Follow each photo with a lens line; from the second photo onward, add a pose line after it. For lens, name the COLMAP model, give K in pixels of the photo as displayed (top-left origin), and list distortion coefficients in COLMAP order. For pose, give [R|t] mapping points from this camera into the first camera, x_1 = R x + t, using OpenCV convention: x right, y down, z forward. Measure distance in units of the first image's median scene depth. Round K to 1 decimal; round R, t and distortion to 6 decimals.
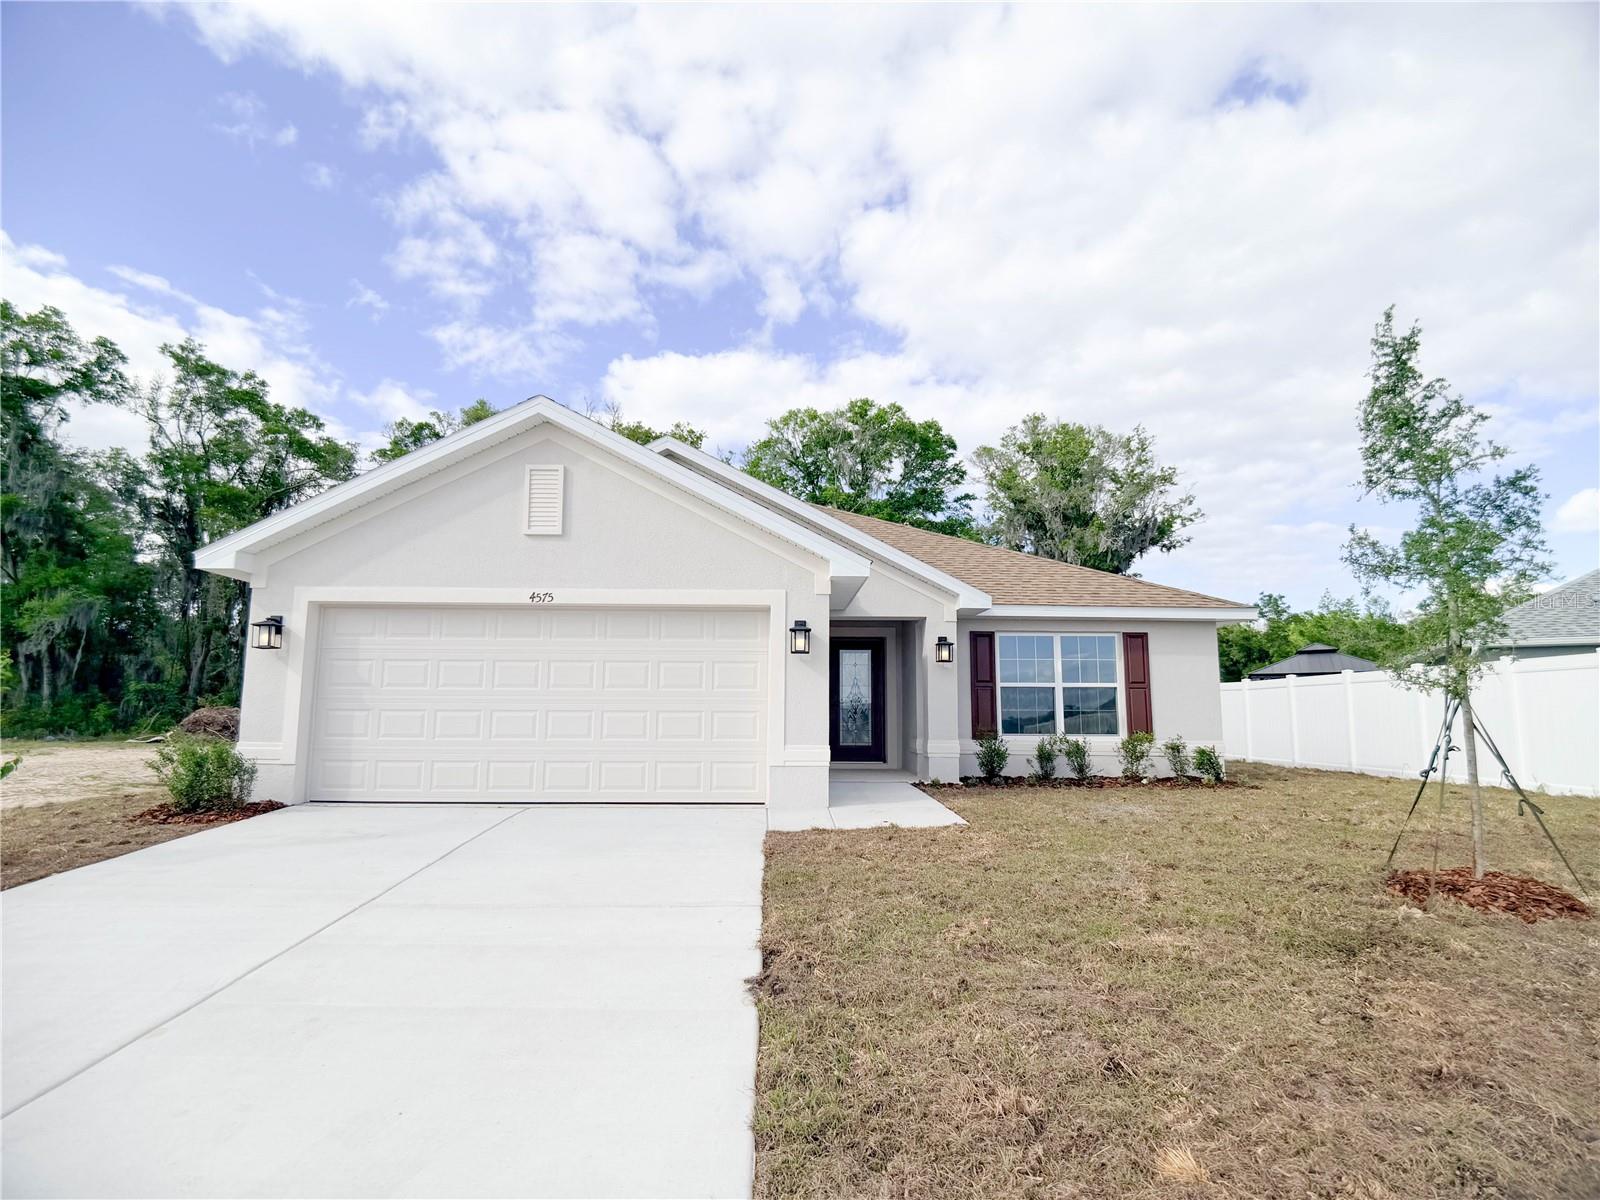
lens RADIAL K [[846.2, 0, 801.6], [0, 846.2, 594.8], [0, 0, 1]] dist [-0.006495, -0.004995]
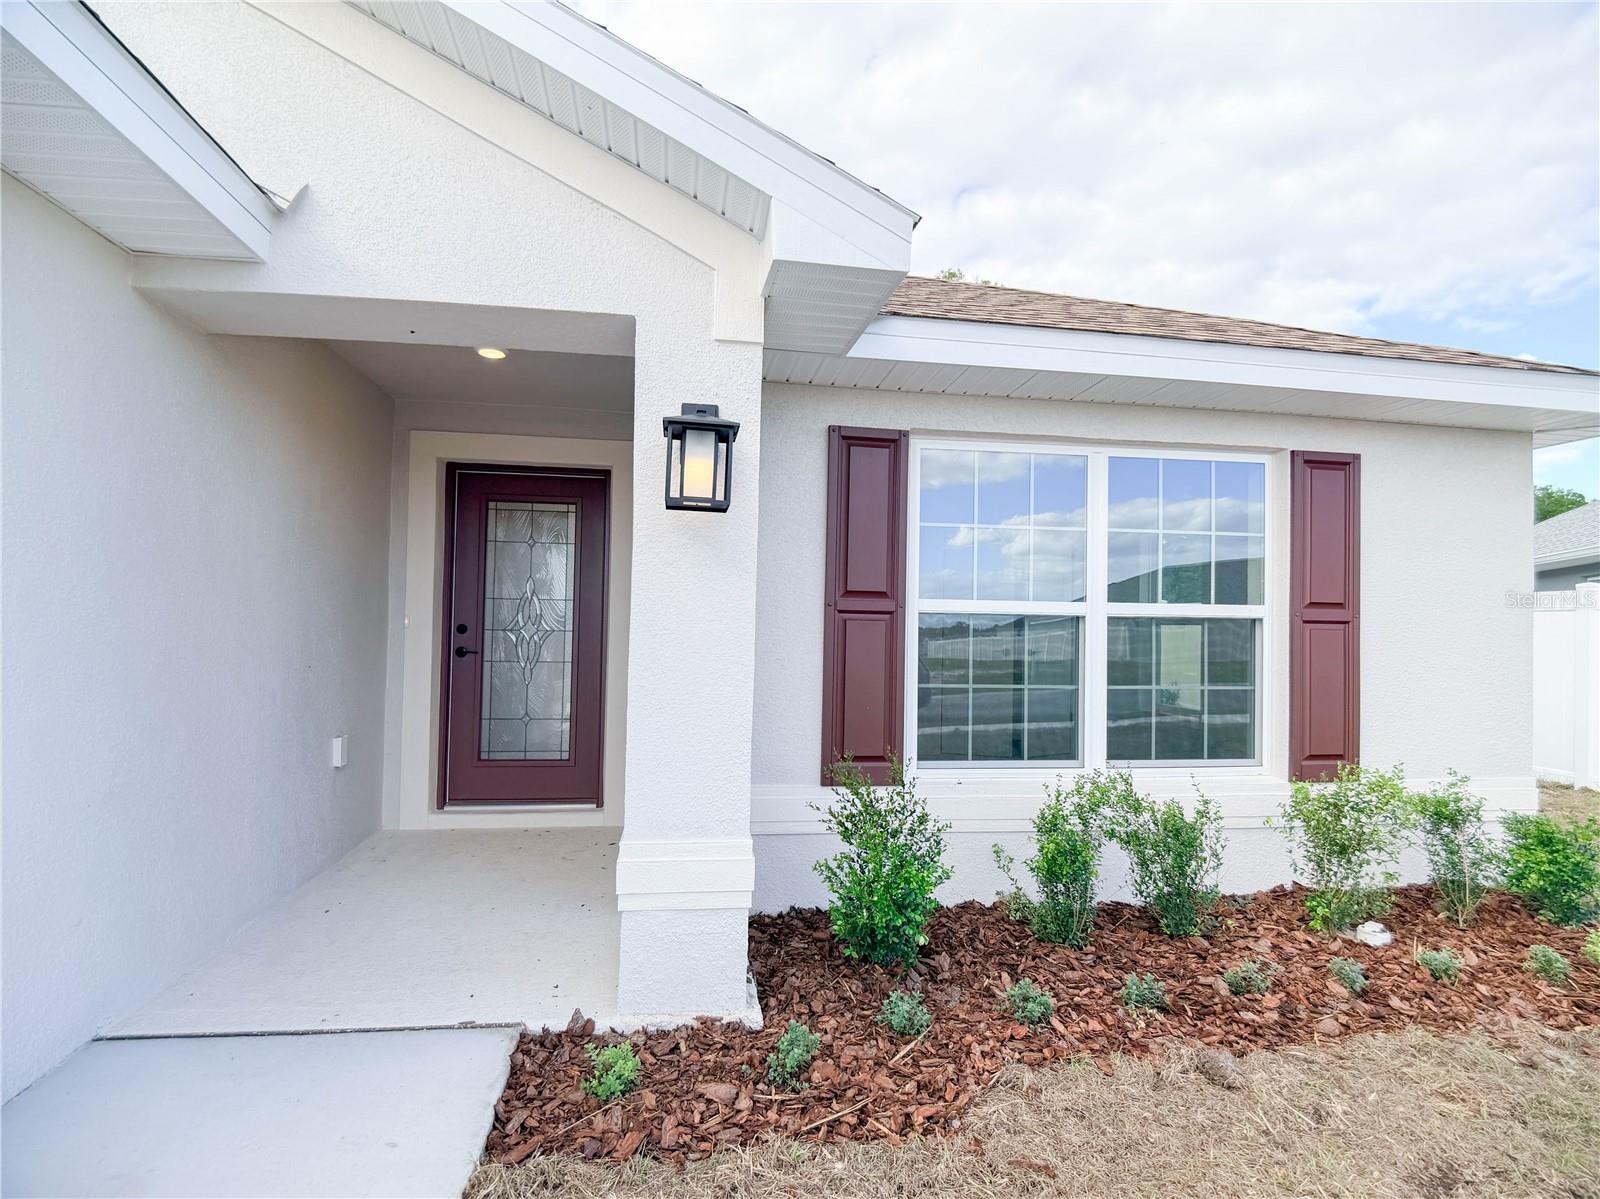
lens RADIAL K [[846.2, 0, 798.4], [0, 846.2, 597.6], [0, 0, 1]] dist [-0.006495, -0.004995]
pose [[0.990058, 0.011097, 0.140222, 0.150236], [-0.026924, 0.993401, 0.111485, 0.070460], [-0.138060, -0.114152, 0.983824, 0.711879]]
